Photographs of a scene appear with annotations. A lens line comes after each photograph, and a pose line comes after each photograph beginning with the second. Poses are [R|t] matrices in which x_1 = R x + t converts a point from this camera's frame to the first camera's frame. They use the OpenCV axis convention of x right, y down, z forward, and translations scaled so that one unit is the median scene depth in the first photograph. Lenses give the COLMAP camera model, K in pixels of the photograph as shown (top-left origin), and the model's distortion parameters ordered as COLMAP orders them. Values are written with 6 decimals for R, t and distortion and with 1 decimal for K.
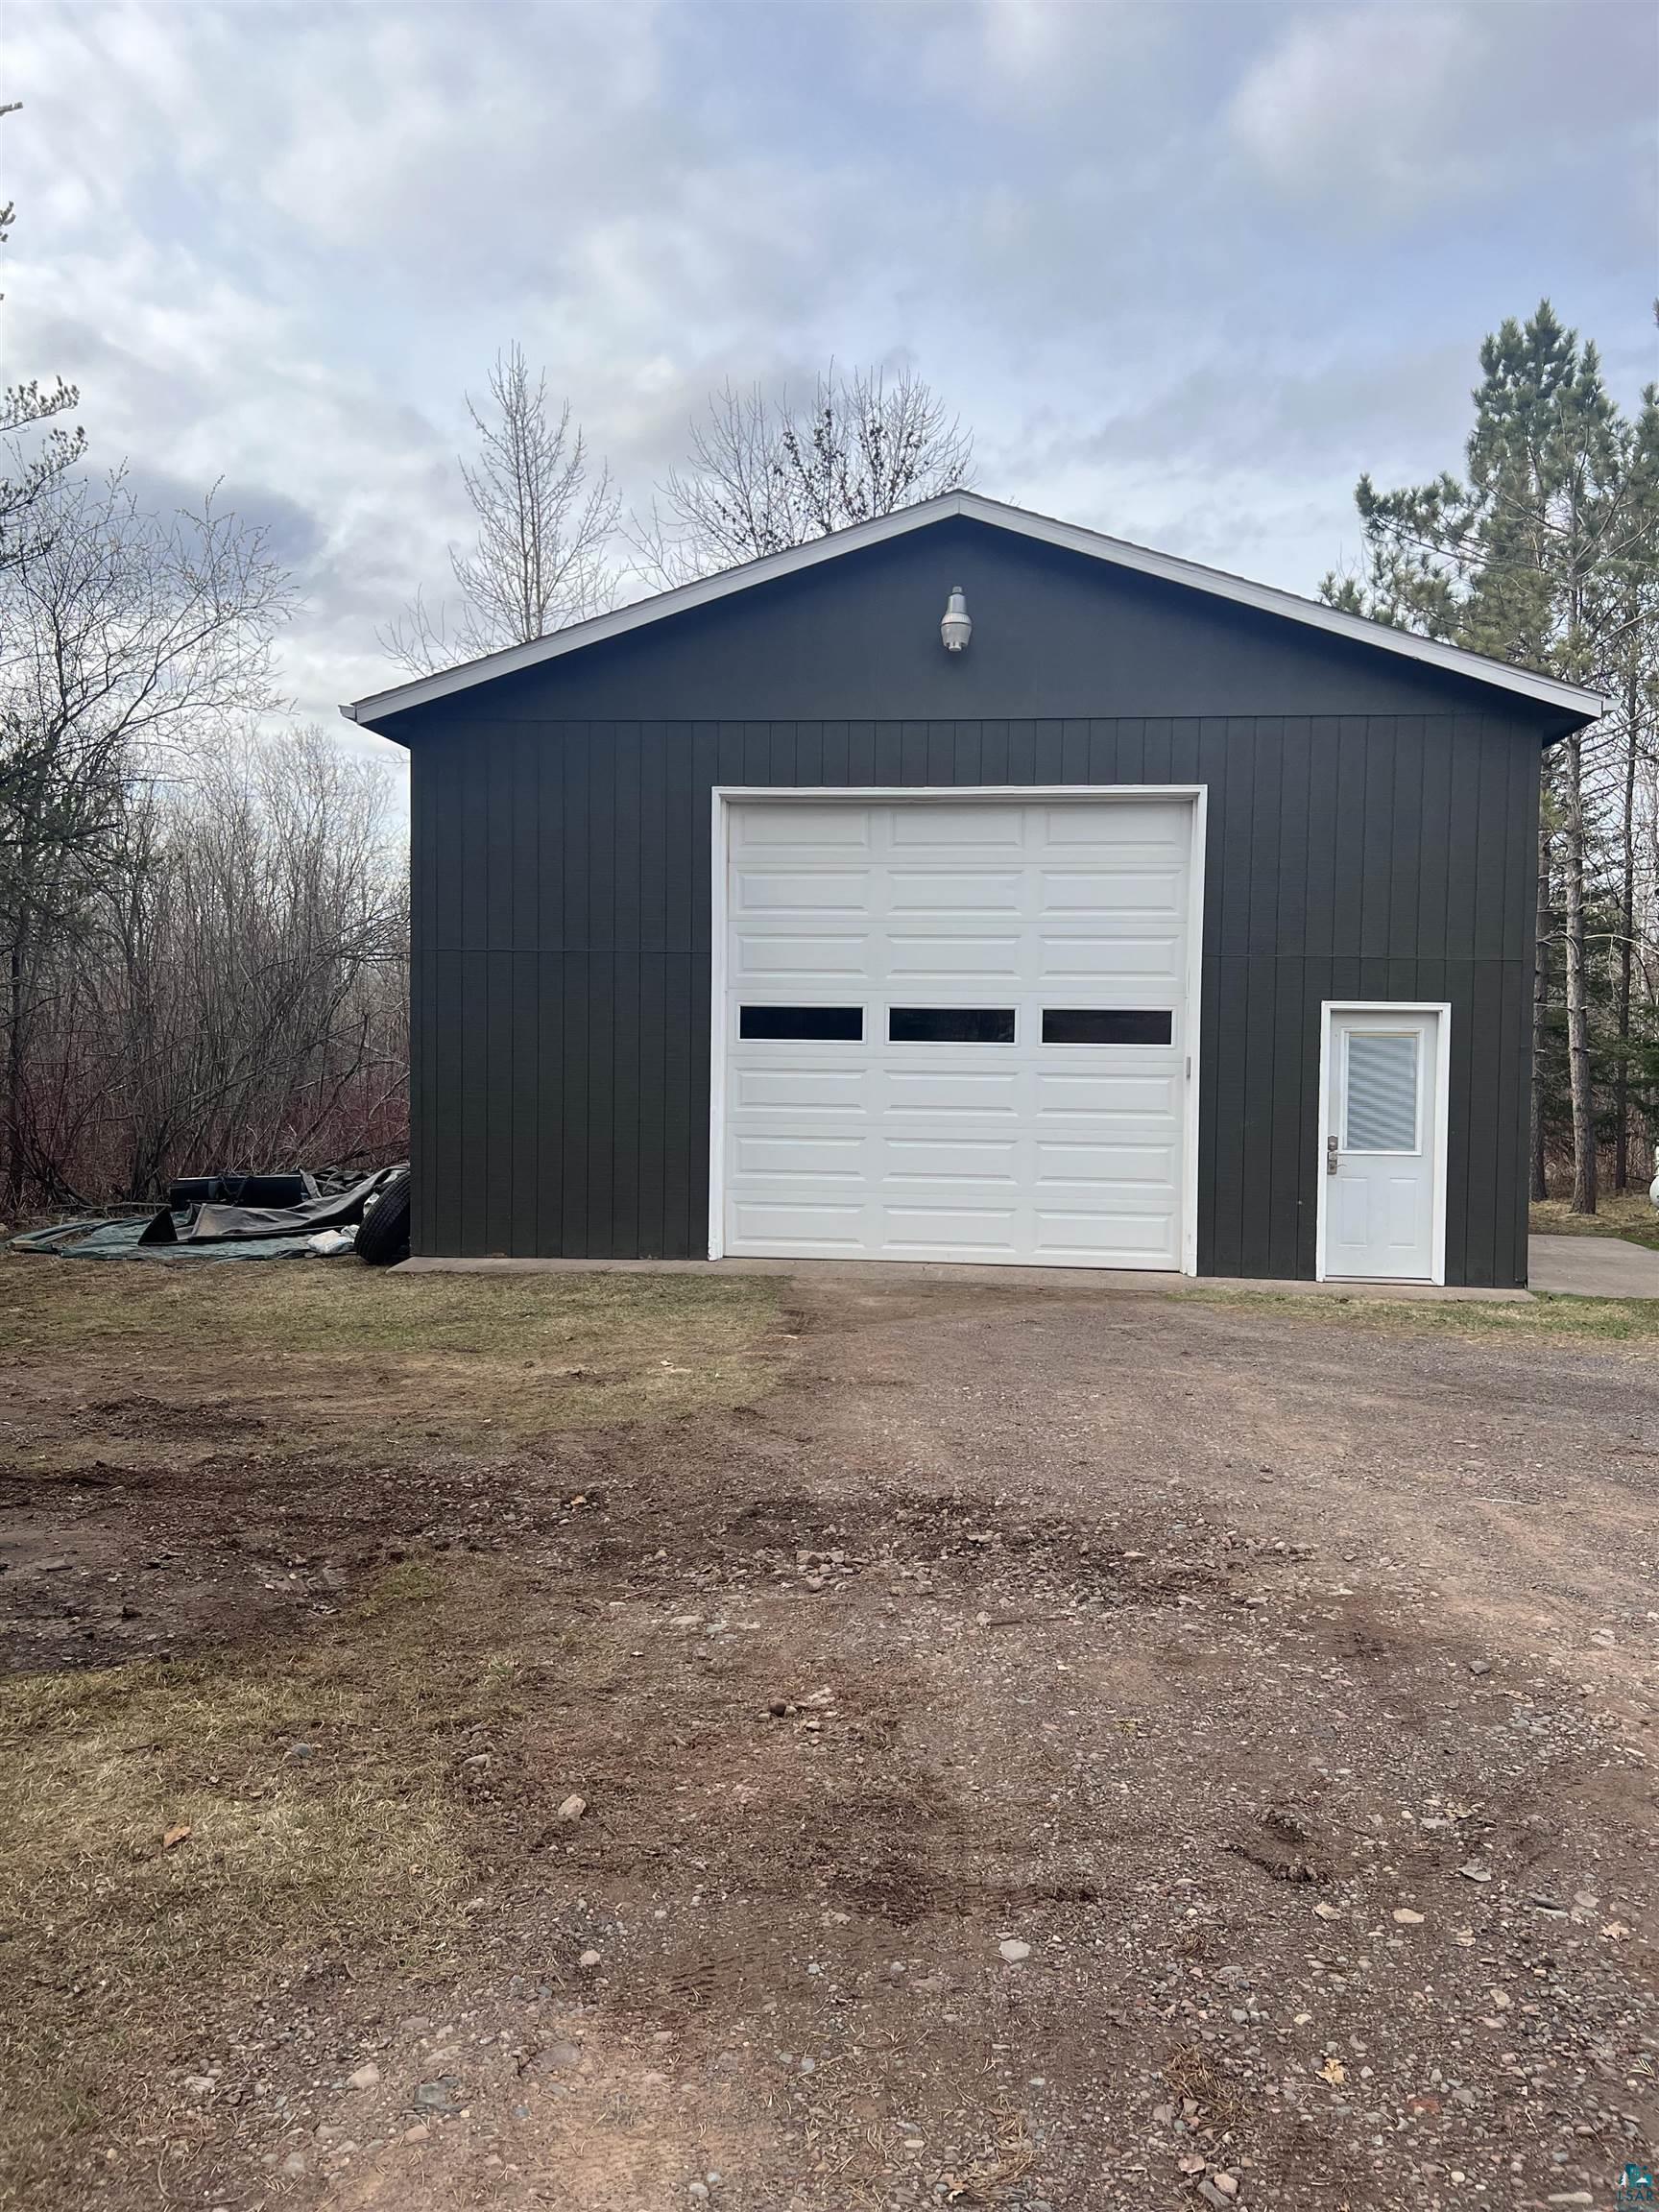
lens RADIAL K [[1668.3, 0, 839.6], [0, 1668.3, 1107.9], [0, 0, 1]] dist [0.047354, -0.023977]
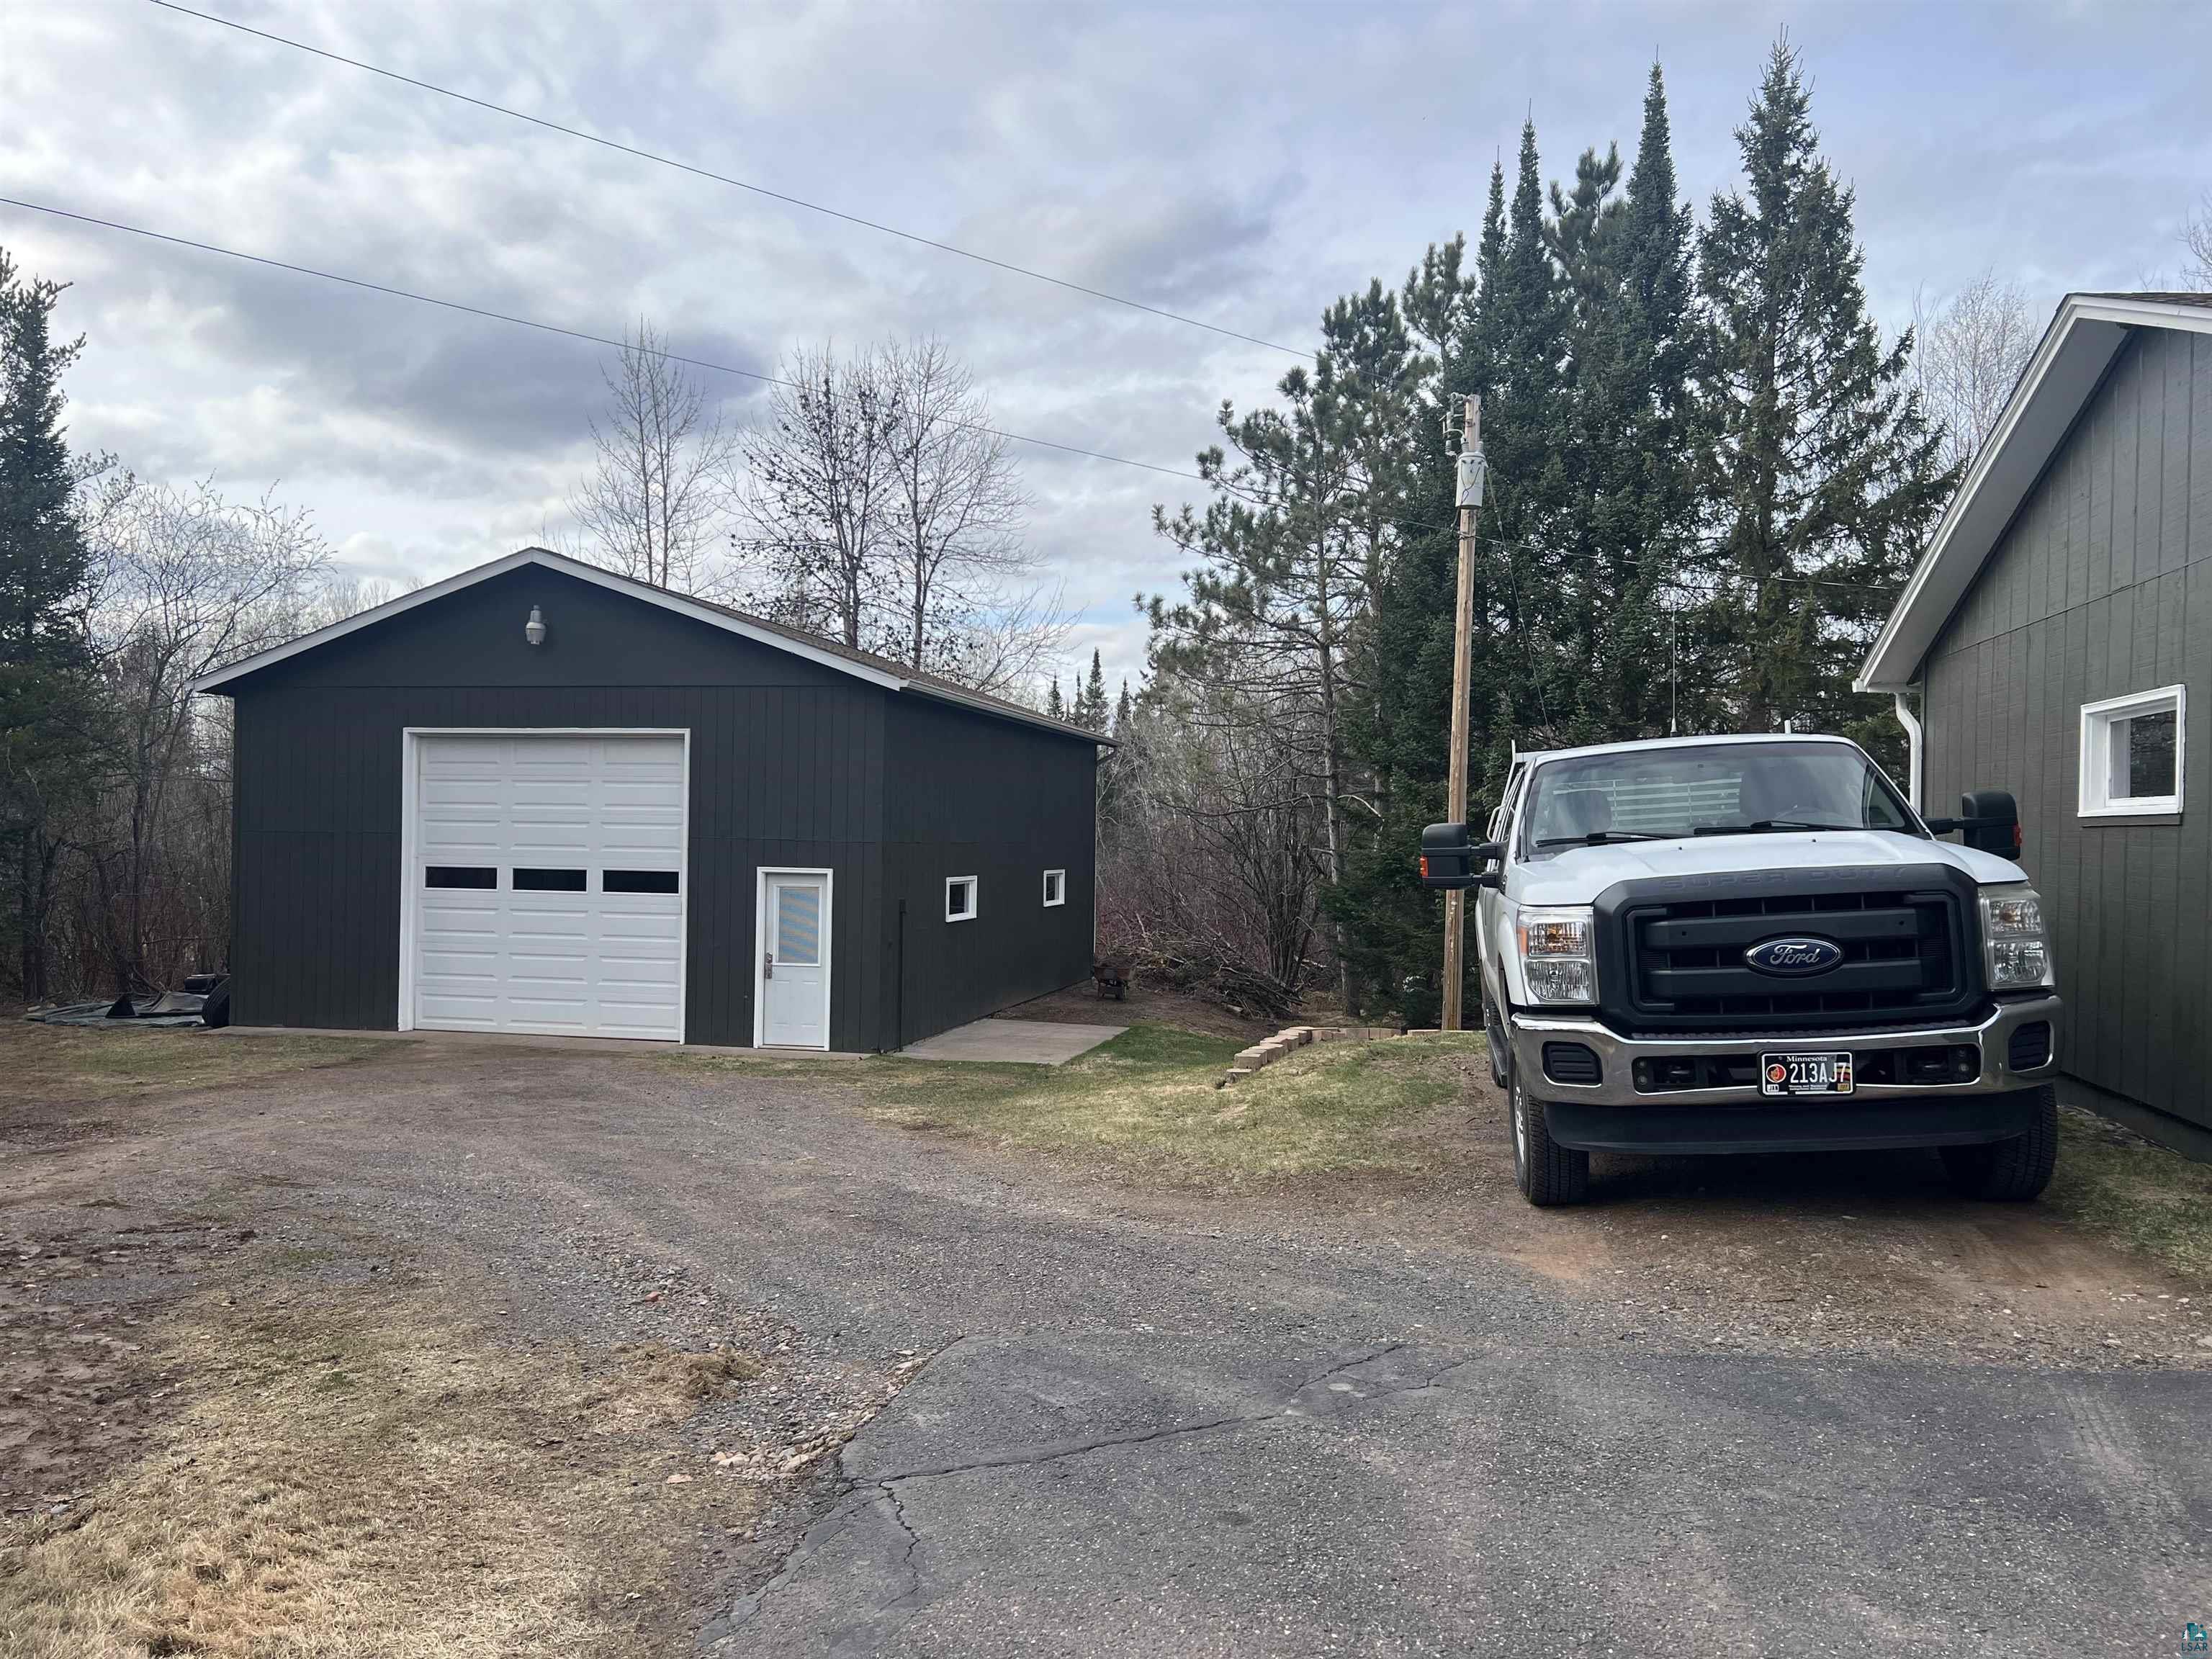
lens RADIAL K [[1668.3, 0, 1096.5], [0, 1668.3, 828.1], [0, 0, 1]] dist [0.047354, -0.023977]
pose [[0.992699, 0.000159, -0.120619, 0.757741], [-0.005887, 0.998872, -0.047128, -0.027097], [0.120475, 0.047494, 0.991580, -0.483500]]
